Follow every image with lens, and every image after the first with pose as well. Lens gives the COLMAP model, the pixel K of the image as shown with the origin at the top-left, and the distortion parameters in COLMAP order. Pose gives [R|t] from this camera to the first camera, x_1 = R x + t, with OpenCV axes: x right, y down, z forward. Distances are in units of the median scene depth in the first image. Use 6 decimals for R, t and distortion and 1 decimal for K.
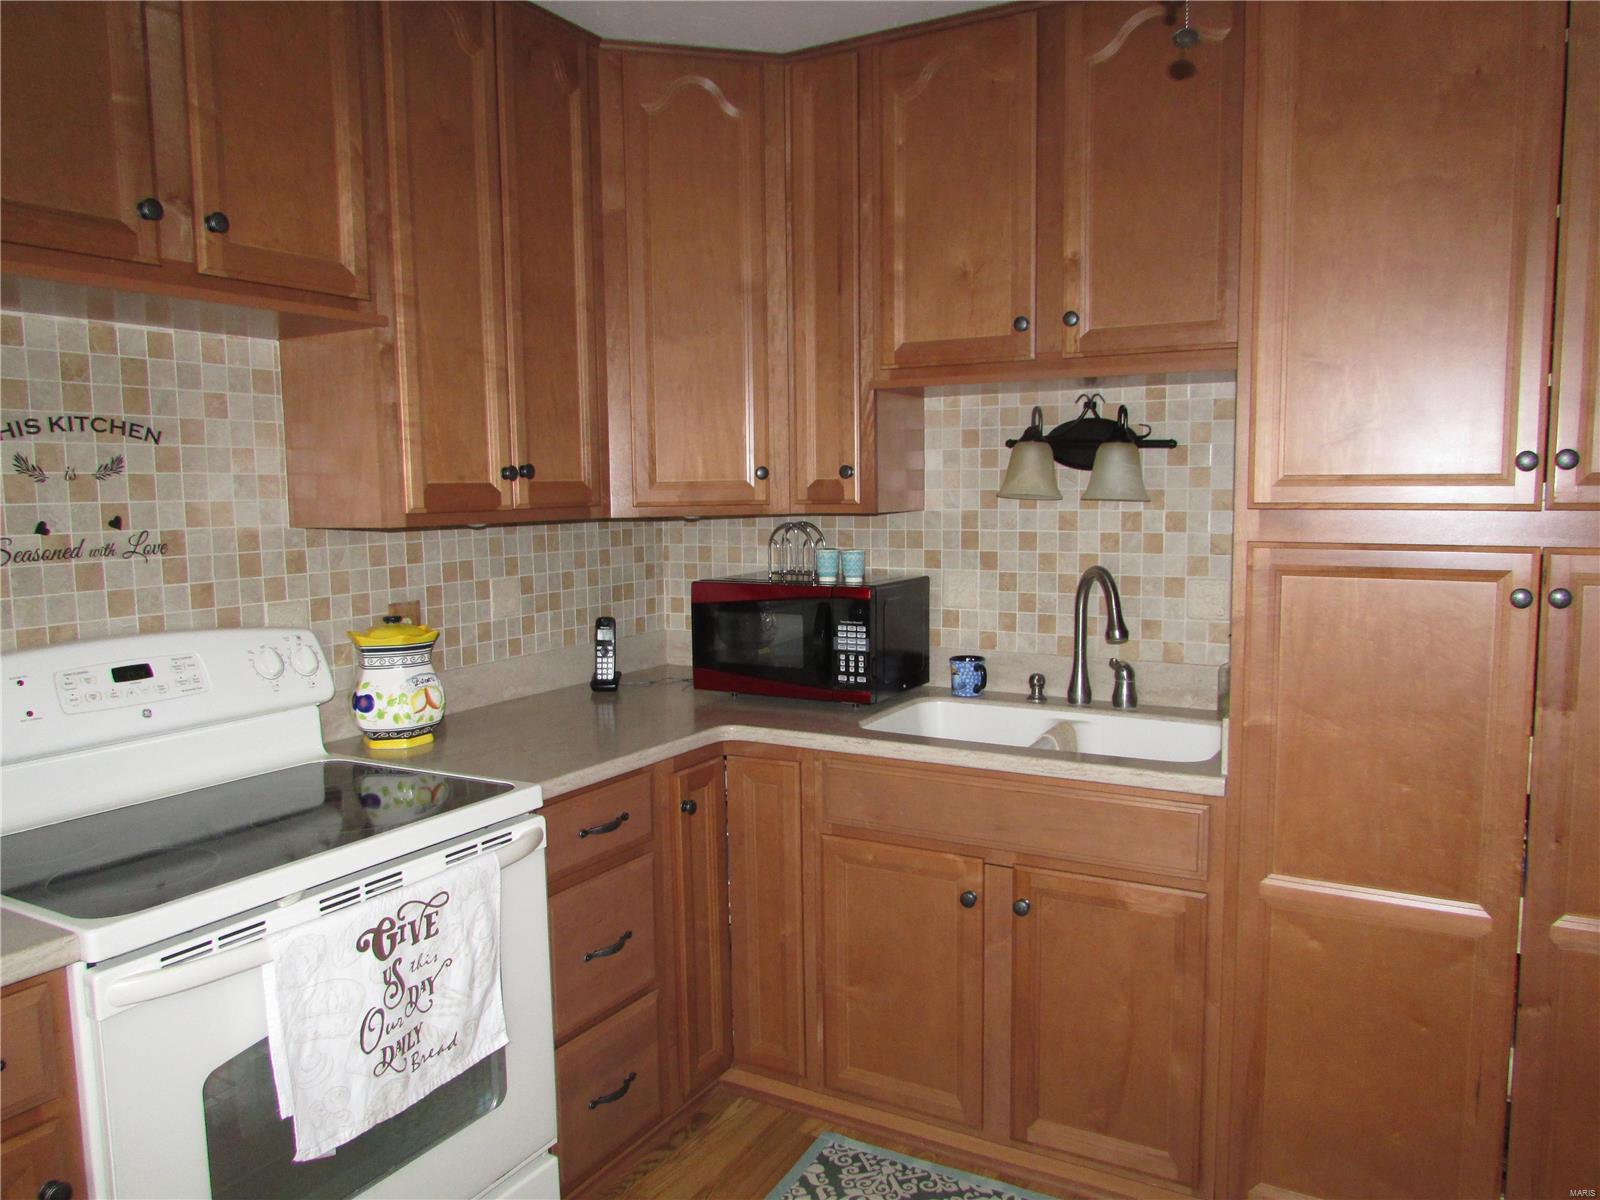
lens RADIAL K [[1165.7, 0, 800.0], [0, 1165.7, 600.0], [0, 0, 1]] dist [-0.007767, -0.000718]
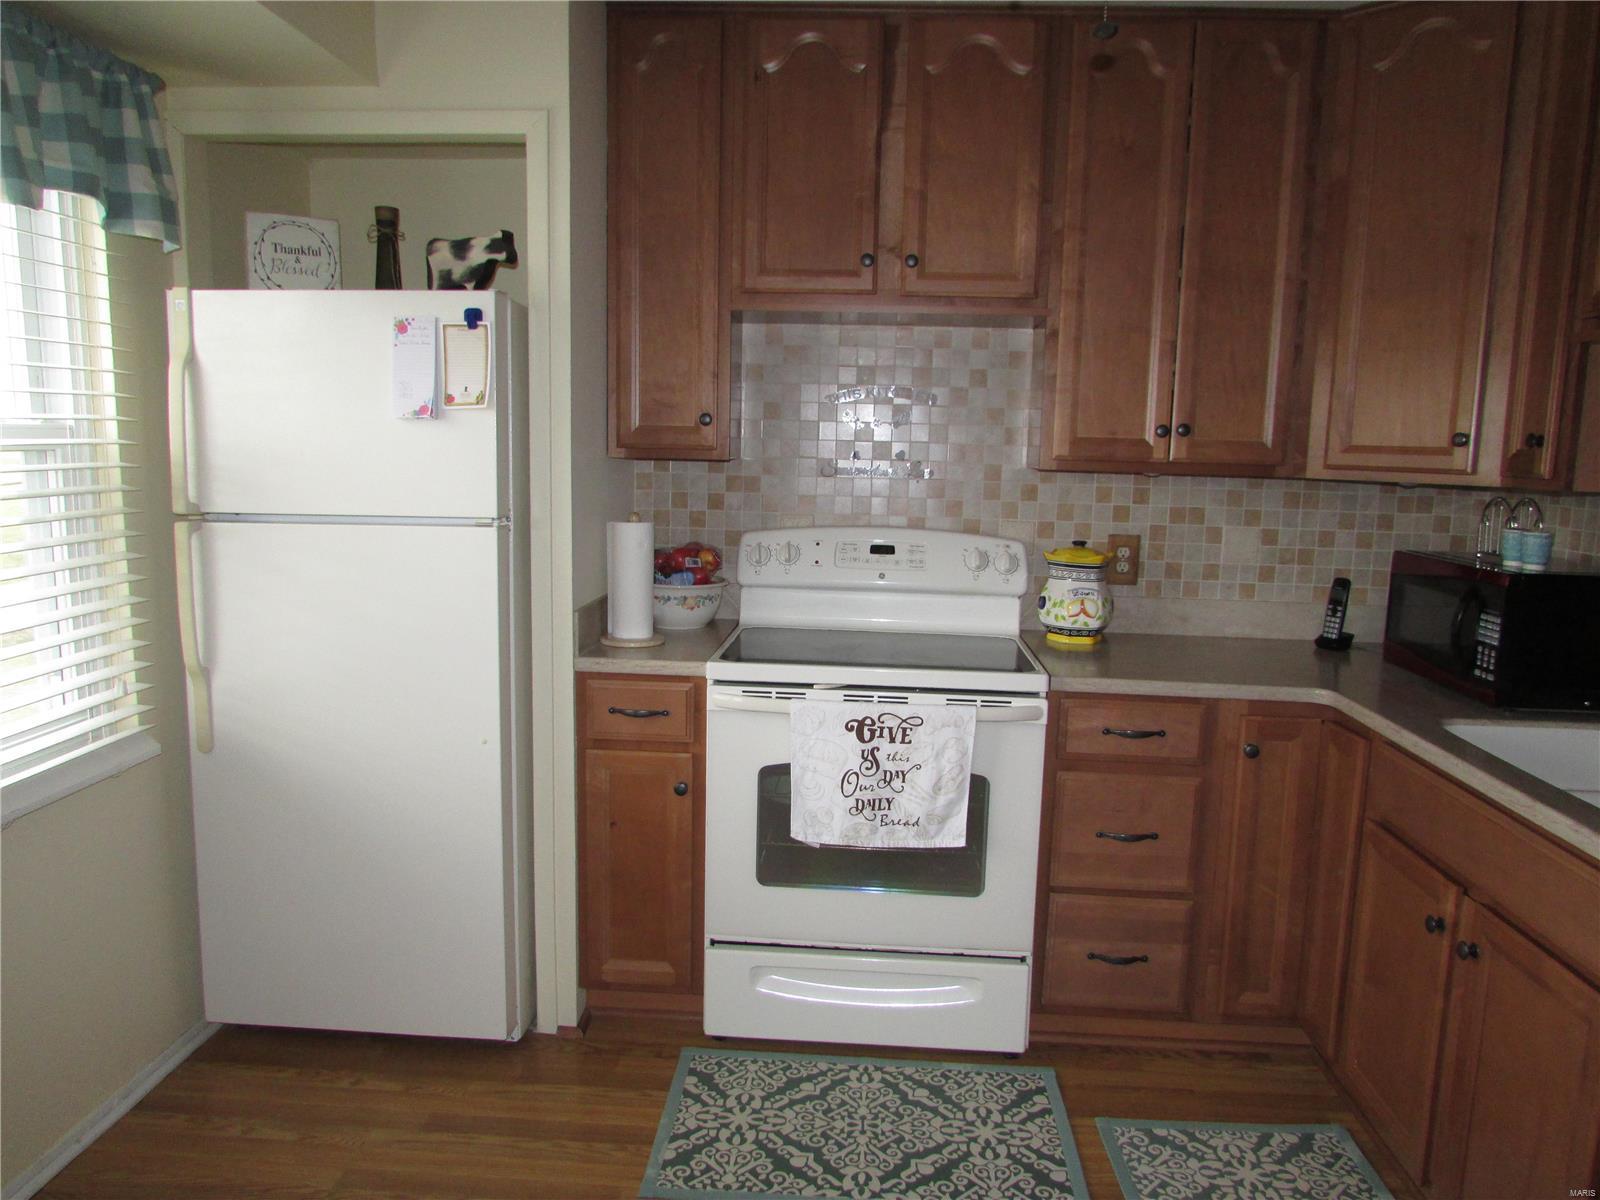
lens RADIAL K [[1165.7, 0, 800.0], [0, 1165.7, 600.0], [0, 0, 1]] dist [-0.007767, -0.000718]
pose [[0.439254, 0.151442, -0.885506, 0.623054], [-0.121051, 0.986677, 0.108698, -0.022675], [0.890170, 0.059445, 0.451734, 0.144263]]
